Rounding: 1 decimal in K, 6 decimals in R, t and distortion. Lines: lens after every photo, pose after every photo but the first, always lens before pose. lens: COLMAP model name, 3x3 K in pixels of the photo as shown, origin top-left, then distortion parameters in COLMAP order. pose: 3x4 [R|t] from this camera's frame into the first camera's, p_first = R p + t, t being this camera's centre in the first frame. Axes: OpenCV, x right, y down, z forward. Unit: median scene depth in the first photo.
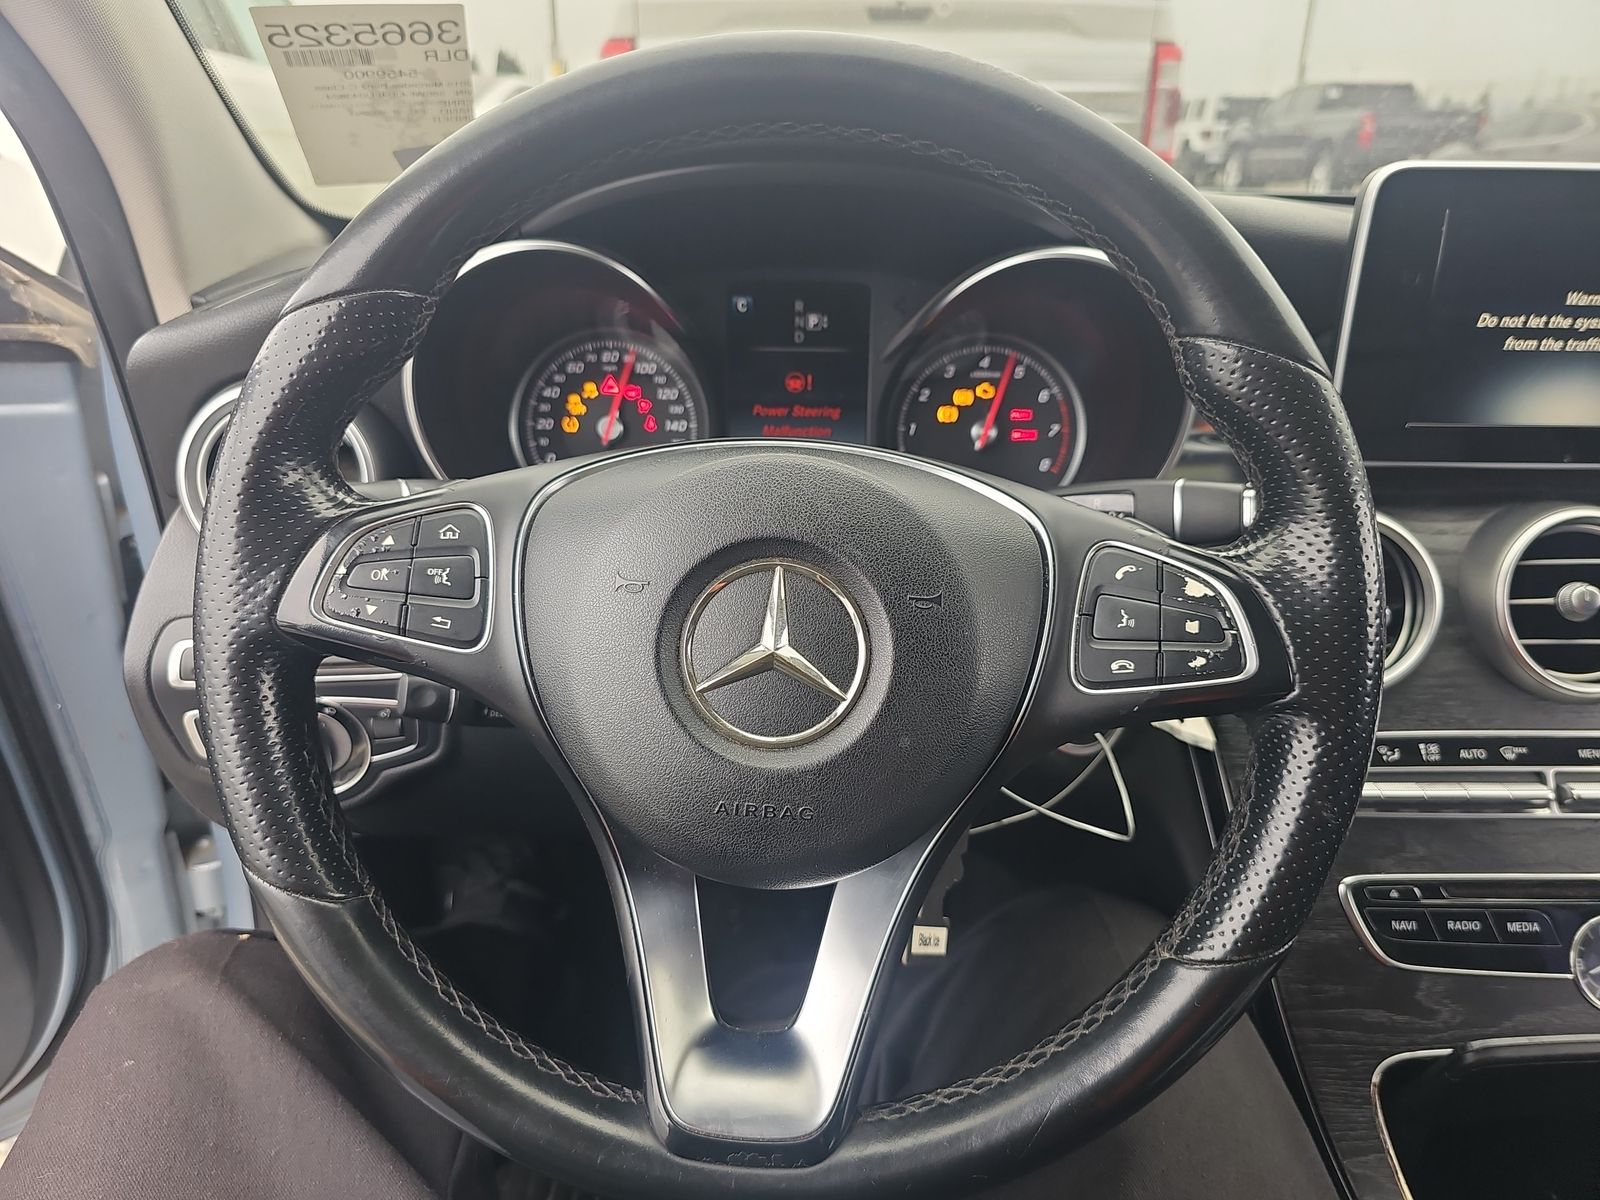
lens RADIAL K [[1058.2, 0, 787.7], [0, 1058.2, 601.4], [0, 0, 1]] dist [0.011525, -0.014065]
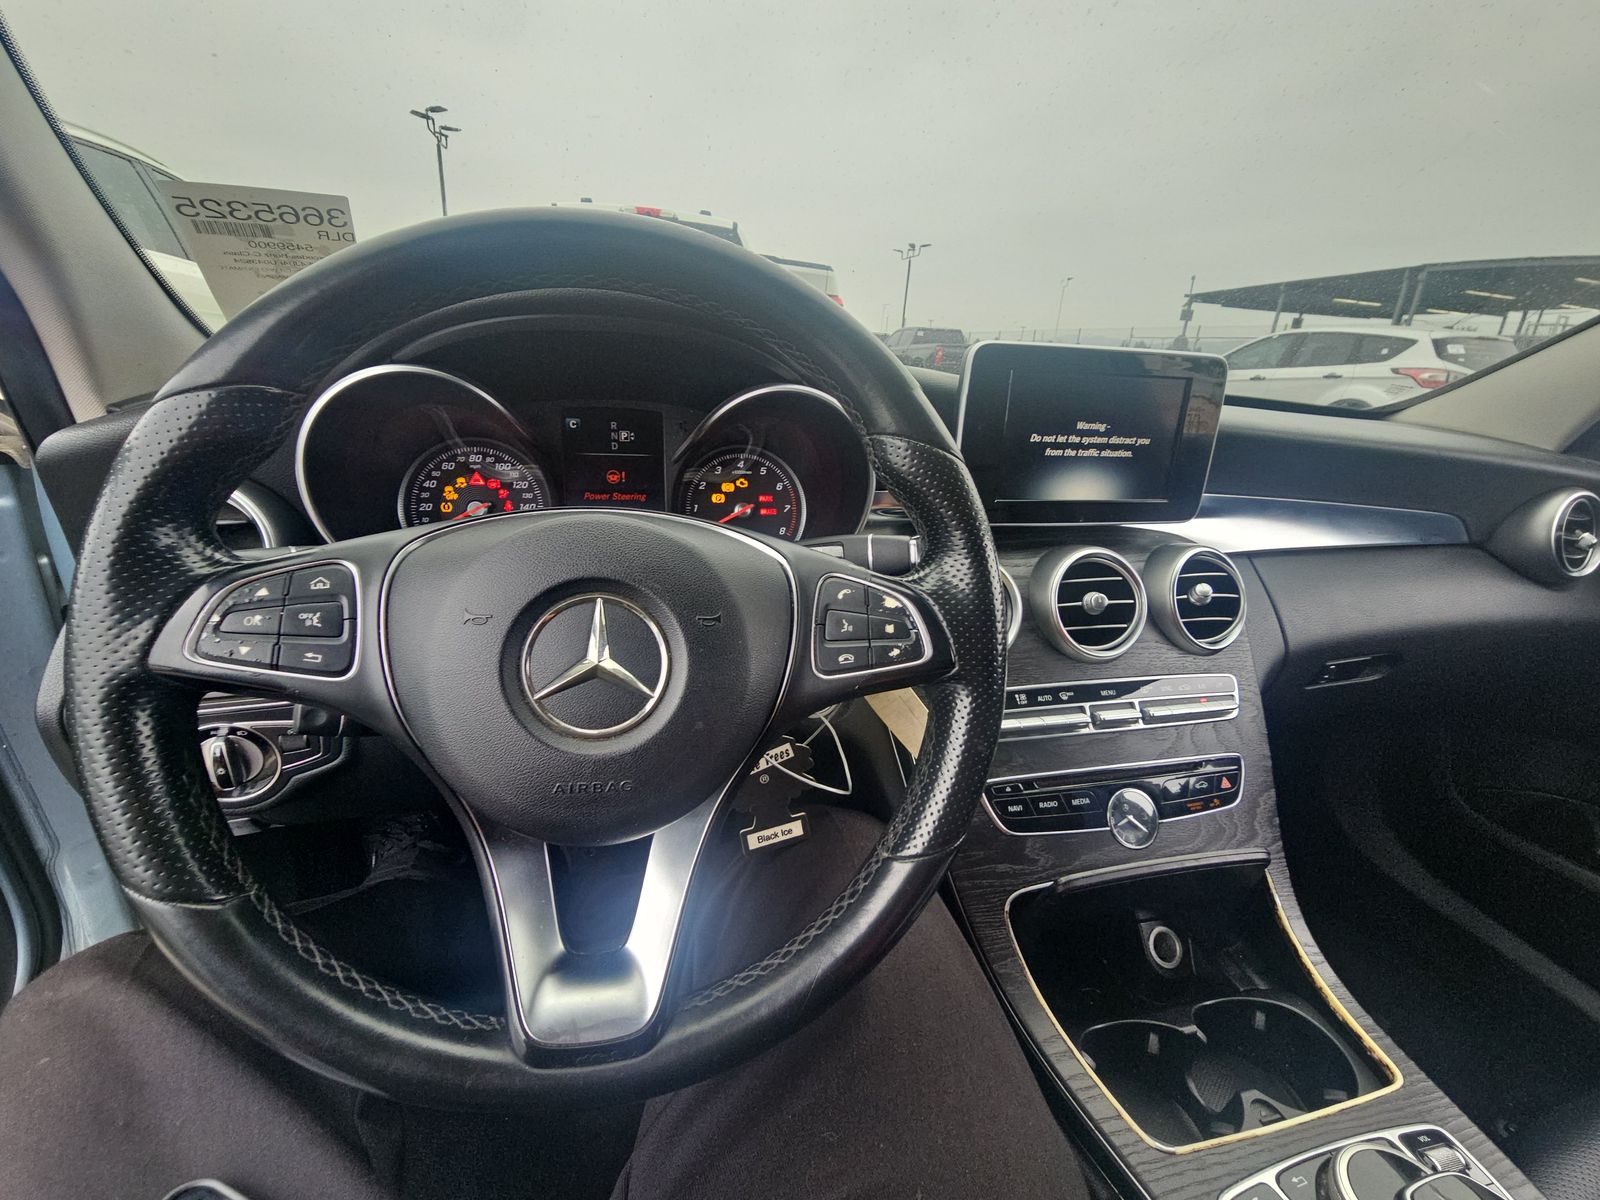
lens RADIAL K [[650.0, 0, 777.6], [0, 650.0, 601.1], [0, 0, 1]] dist [-0.001046, -0.000008]
pose [[0.971608, -0.042092, 0.232823, 0.014983], [0.051118, 0.998152, -0.032871, 0.005655], [-0.231010, 0.043839, 0.971963, 0.114109]]
